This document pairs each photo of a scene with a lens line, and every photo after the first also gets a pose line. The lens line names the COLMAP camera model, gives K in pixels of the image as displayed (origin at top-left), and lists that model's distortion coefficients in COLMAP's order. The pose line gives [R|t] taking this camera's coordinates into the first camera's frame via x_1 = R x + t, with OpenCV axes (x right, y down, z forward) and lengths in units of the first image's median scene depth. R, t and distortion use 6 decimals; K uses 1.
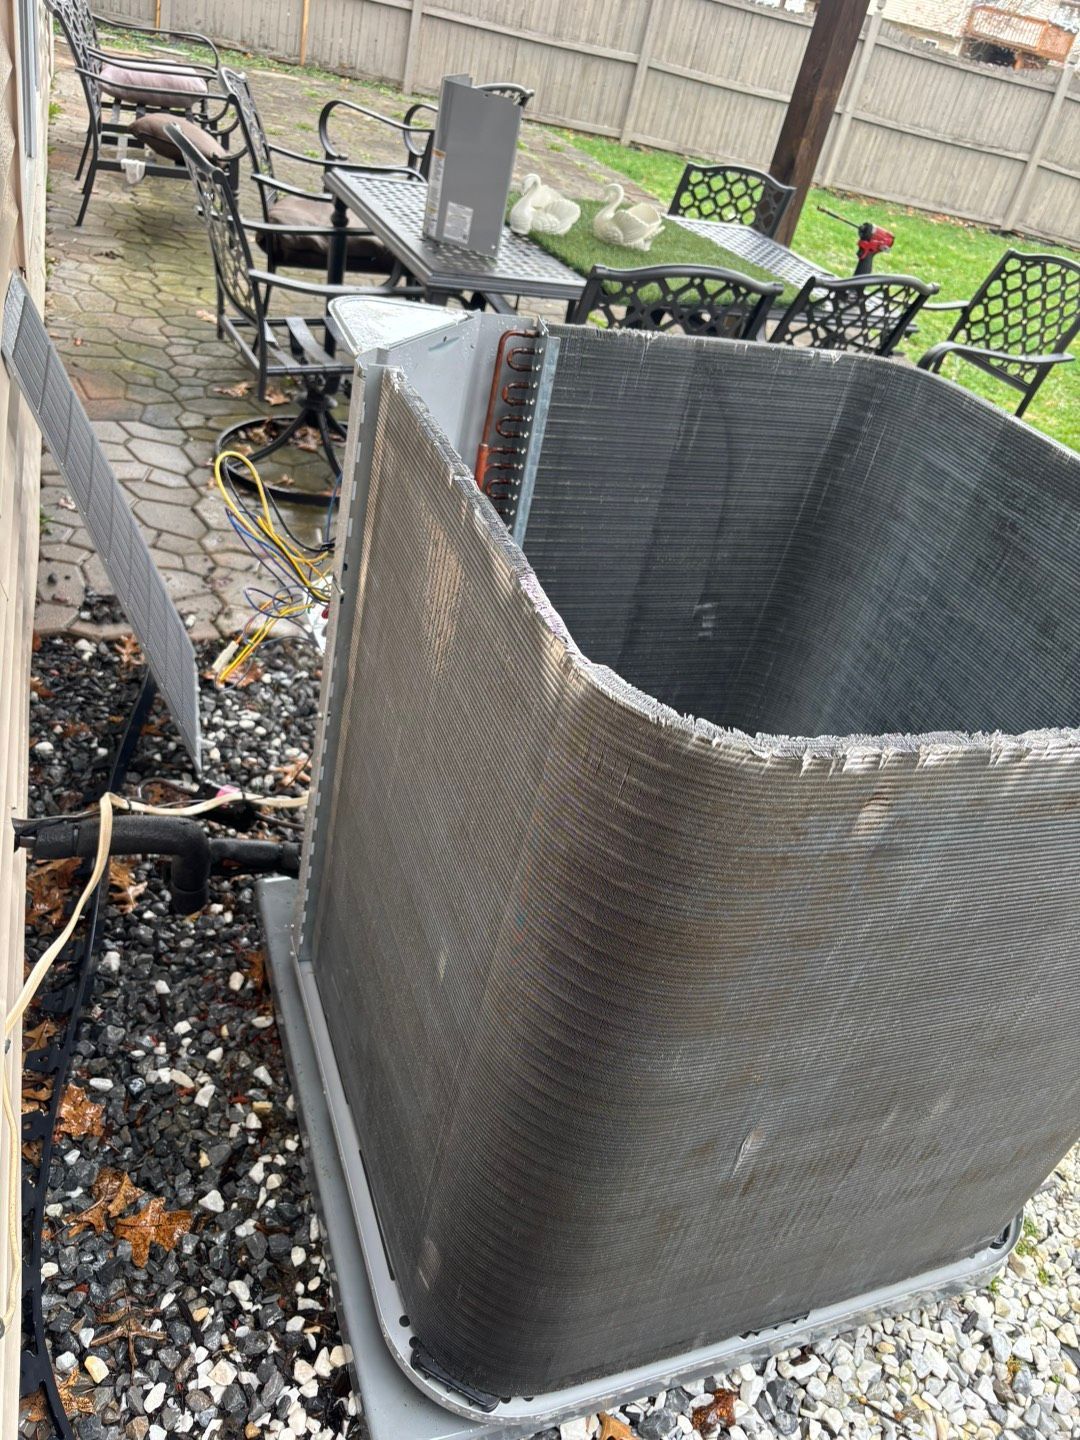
lens RADIAL K [[1073.0, 0, 513.5], [0, 1073.0, 708.8], [0, 0, 1]] dist [0.031224, -0.027324]
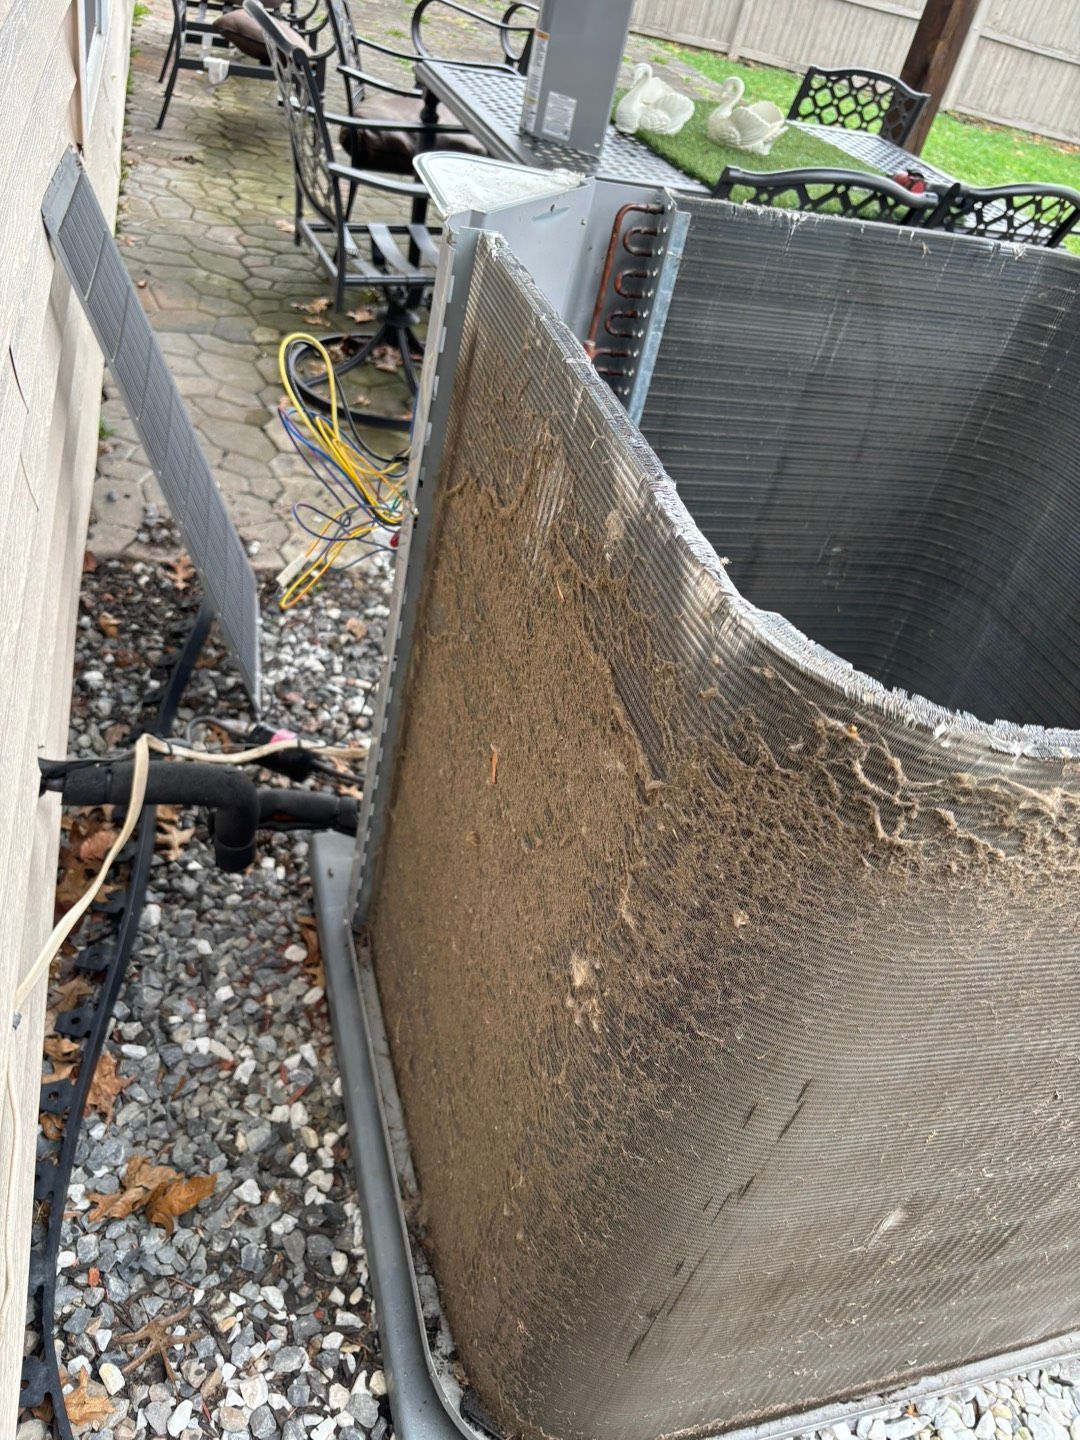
lens RADIAL K [[991.6, 0, 502.6], [0, 991.6, 724.7], [0, 0, 1]] dist [0.047888, -0.055335]
pose [[0.996627, 0.049943, -0.065125, -0.018630], [-0.044978, 0.996125, 0.075584, -0.003345], [0.068647, -0.072399, 0.995010, 0.124503]]
